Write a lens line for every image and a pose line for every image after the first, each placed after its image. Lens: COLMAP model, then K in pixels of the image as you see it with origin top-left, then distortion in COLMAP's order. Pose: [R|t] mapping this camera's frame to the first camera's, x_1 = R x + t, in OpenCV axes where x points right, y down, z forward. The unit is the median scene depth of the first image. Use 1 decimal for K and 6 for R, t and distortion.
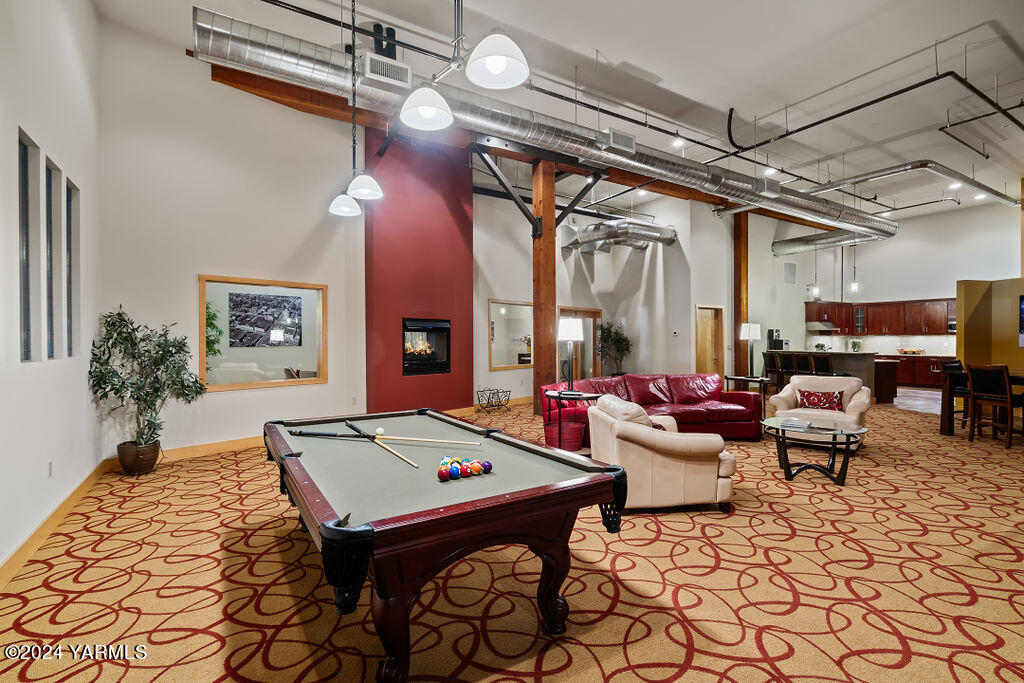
lens RADIAL K [[478.8, 0, 508.0], [0, 478.8, 338.8], [0, 0, 1]] dist [-0.010862, 0.007875]
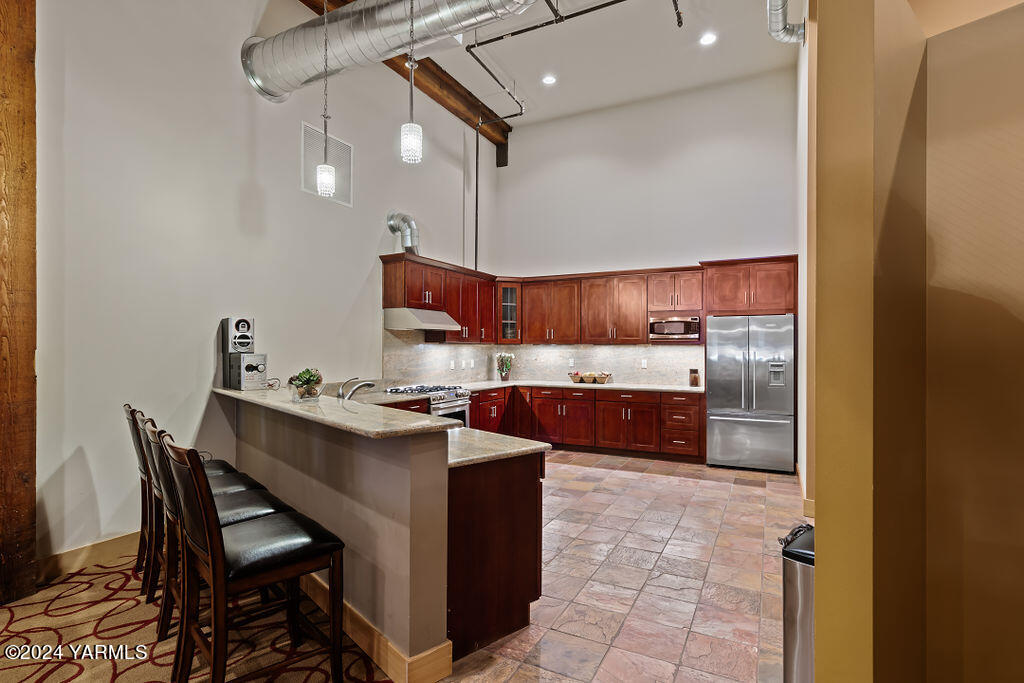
lens RADIAL K [[495.6, 0, 514.7], [0, 495.6, 347.1], [0, 0, 1]] dist [0.001763, 0.000705]
pose [[0.854341, 0.009499, 0.519626, 0.513924], [-0.006790, 0.999952, -0.007116, -0.000869], [-0.519668, 0.002551, 0.854364, 0.605663]]
